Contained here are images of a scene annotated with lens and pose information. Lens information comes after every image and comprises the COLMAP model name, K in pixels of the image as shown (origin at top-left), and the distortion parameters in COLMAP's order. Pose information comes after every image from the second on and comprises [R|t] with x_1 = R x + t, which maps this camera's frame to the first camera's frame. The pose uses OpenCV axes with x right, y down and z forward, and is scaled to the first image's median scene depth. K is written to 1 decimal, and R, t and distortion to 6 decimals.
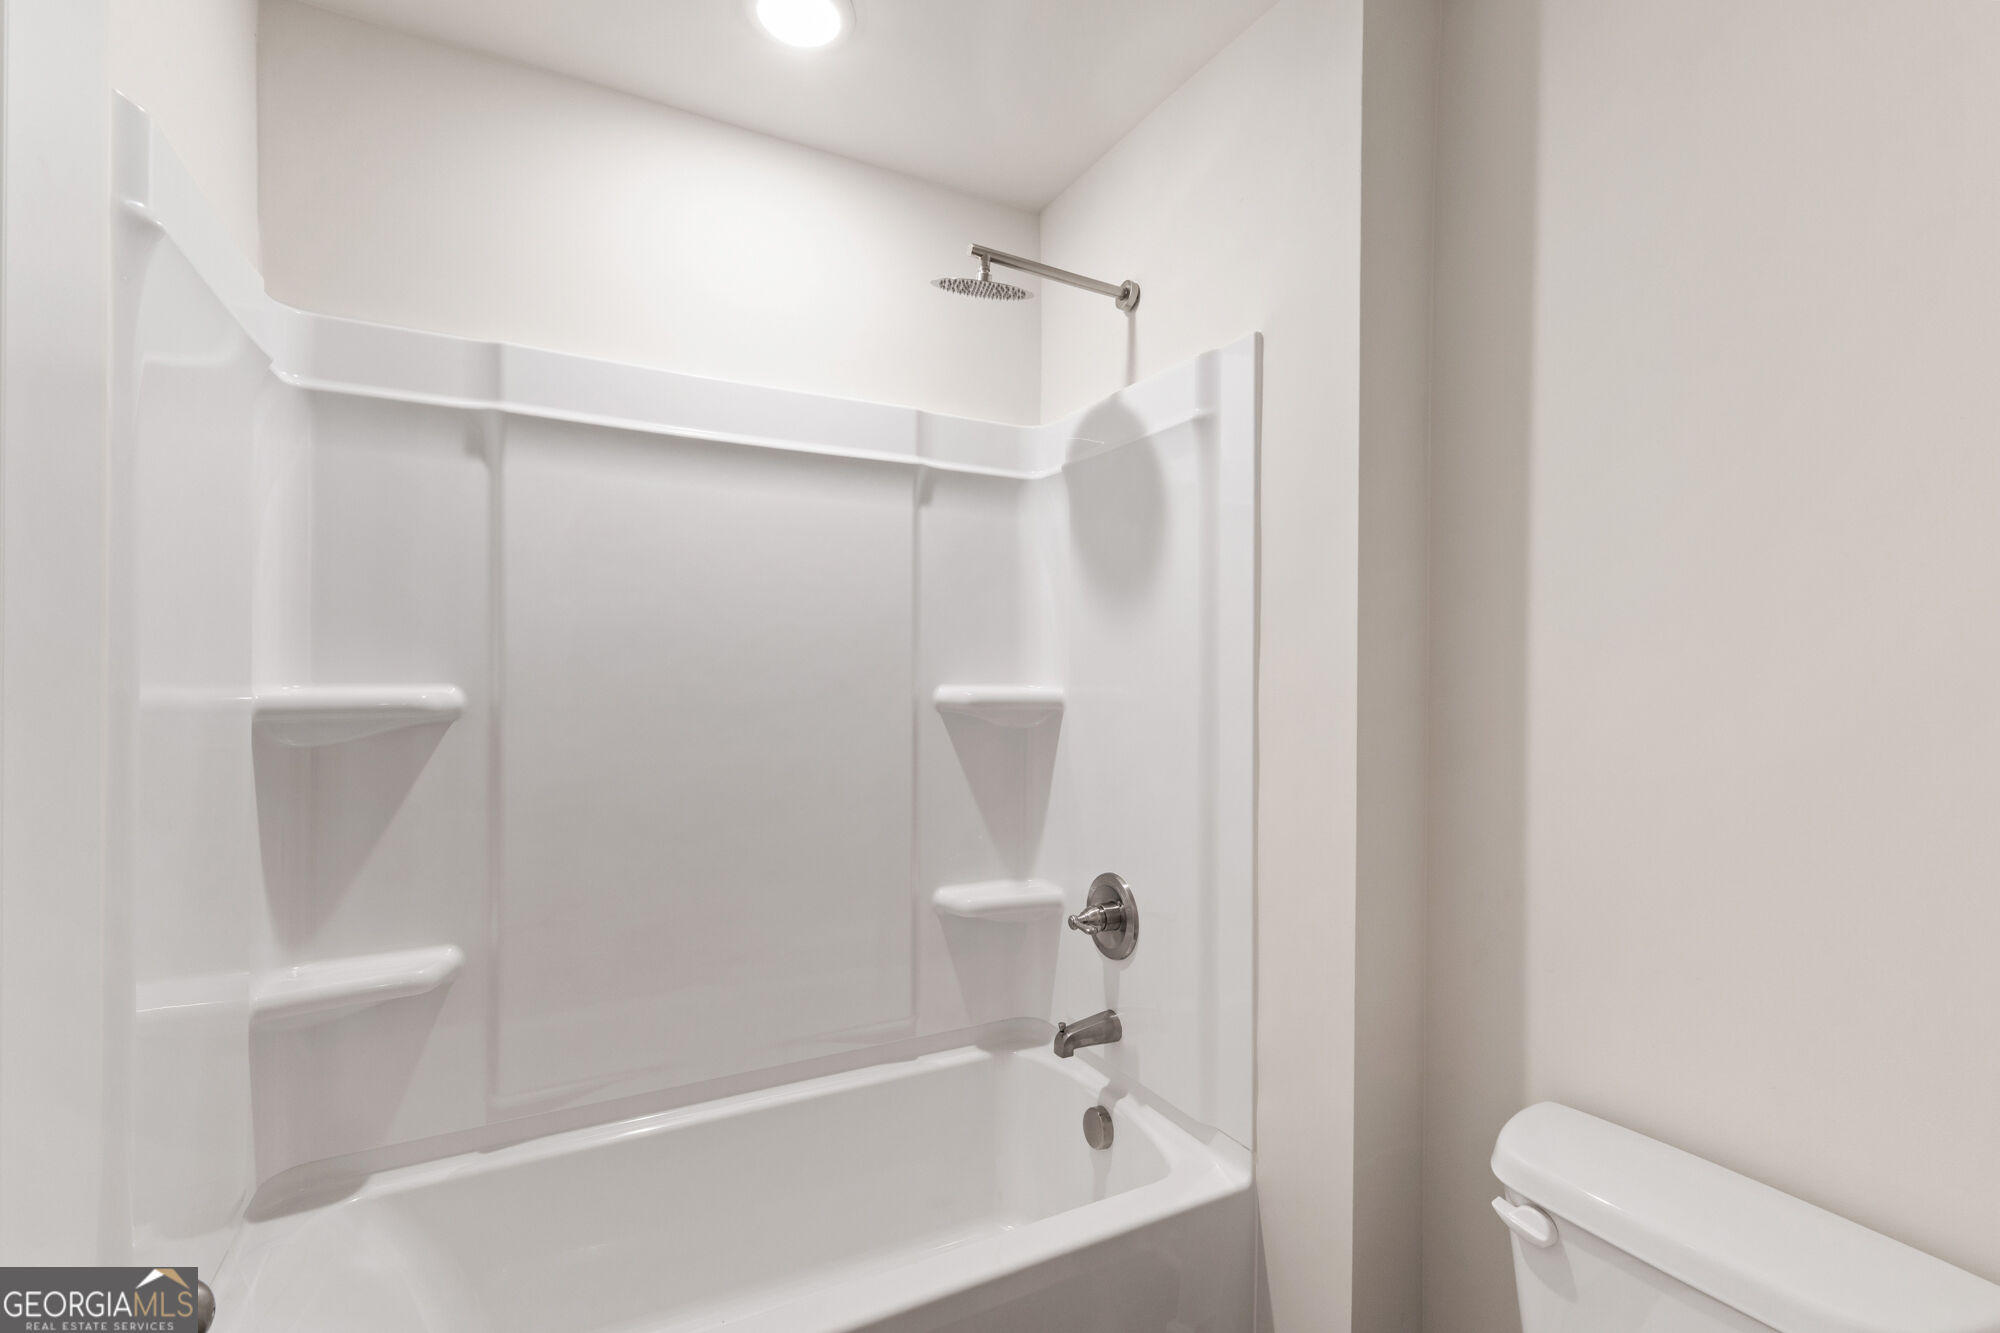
lens RADIAL K [[850.5, 0, 1007.3], [0, 850.5, 670.4], [0, 0, 1]] dist [0.011887, -0.002104]
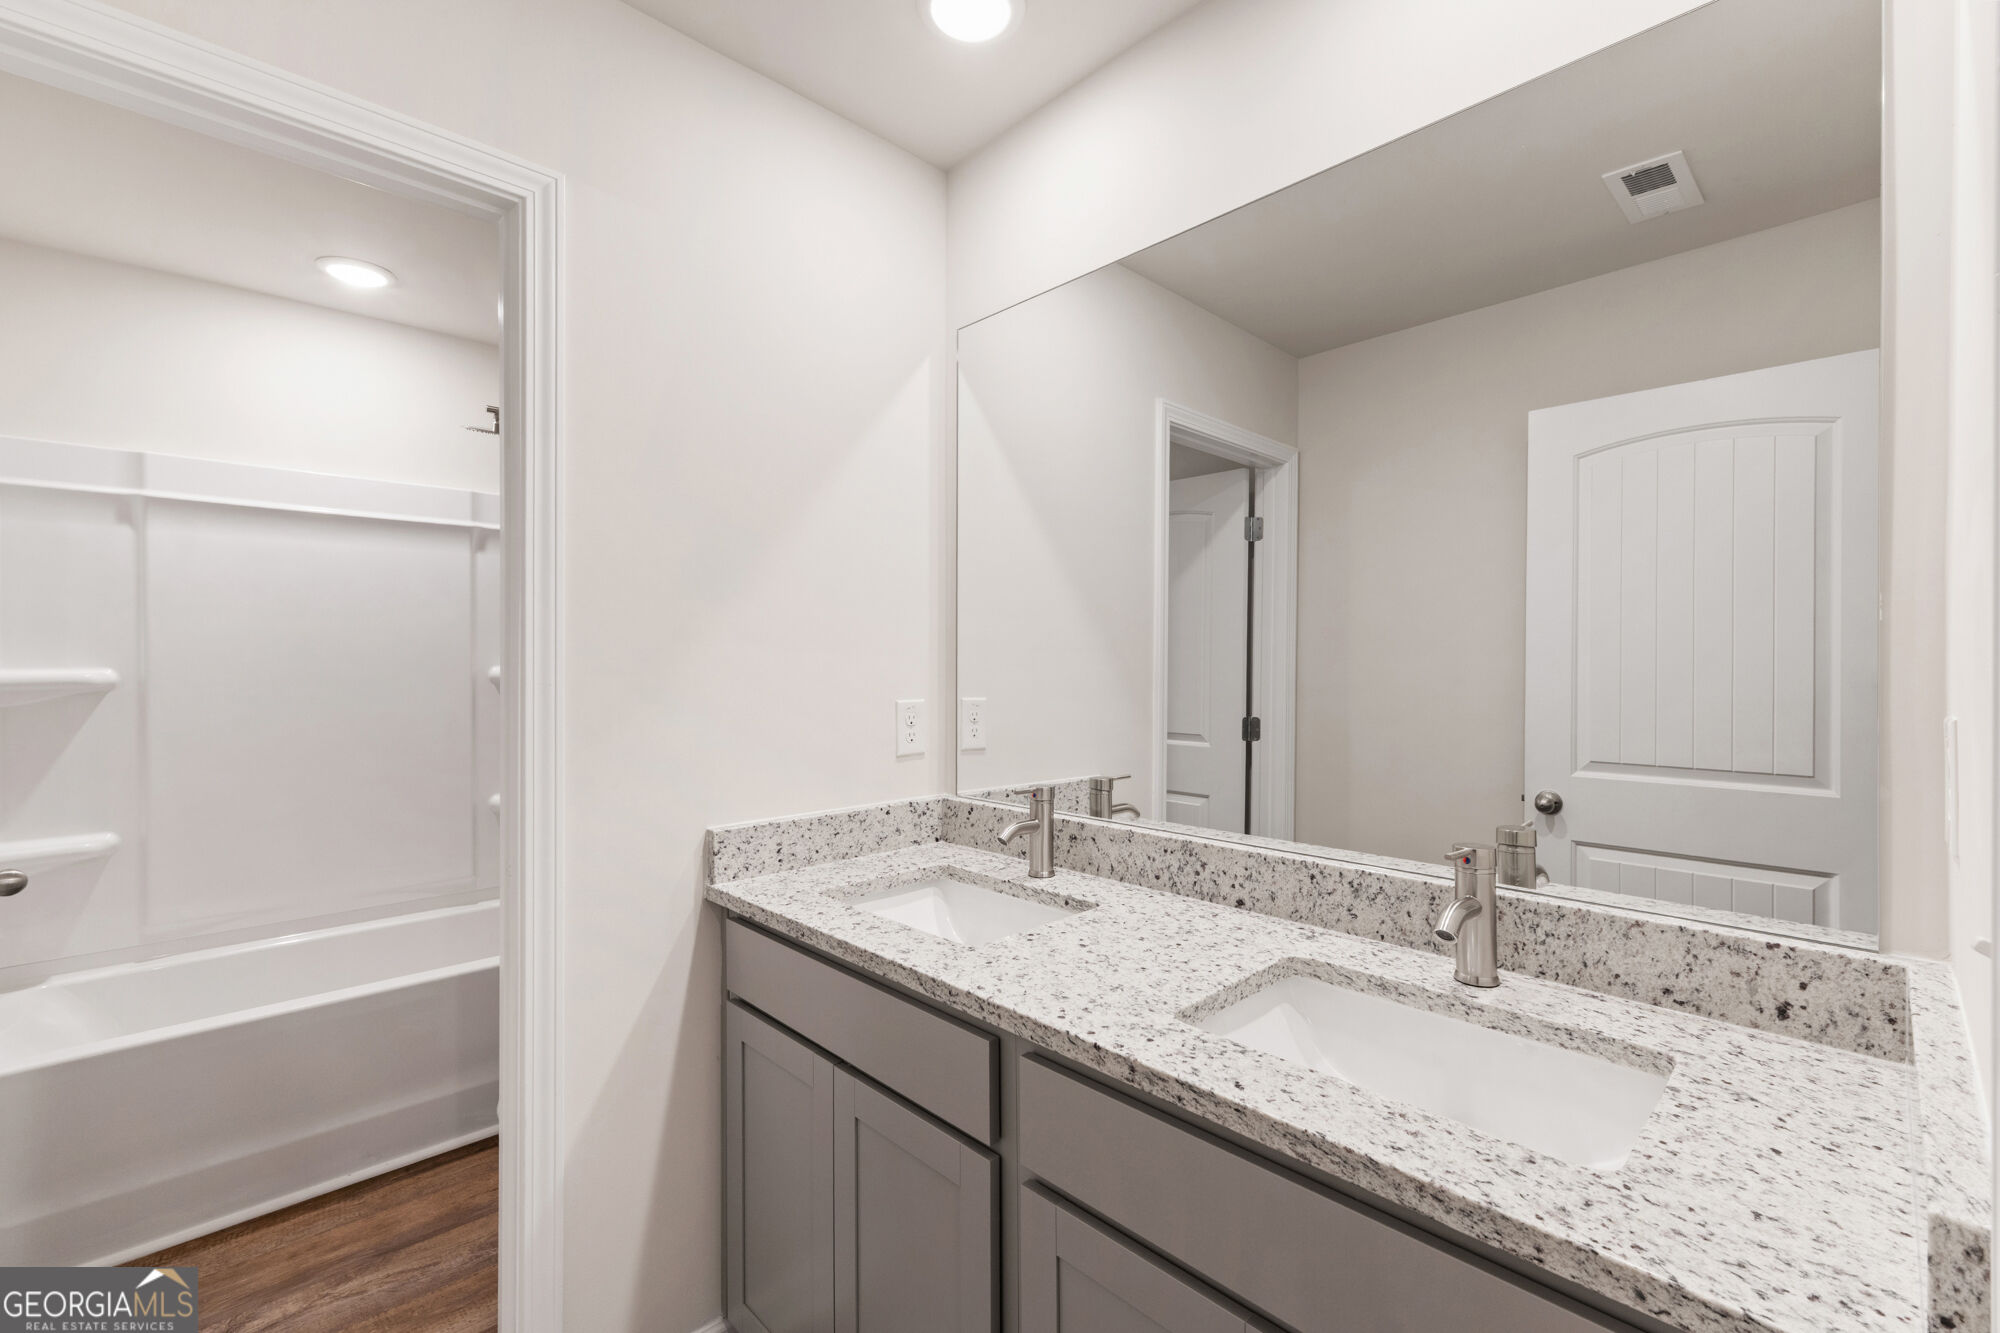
lens RADIAL K [[850.5, 0, 1002.0], [0, 850.5, 669.4], [0, 0, 1]] dist [0.011887, -0.002104]
pose [[0.969838, -0.004948, 0.243698, 0.556518], [0.002105, 0.999927, 0.011927, 0.003345], [-0.243740, -0.011054, 0.969778, -0.929103]]
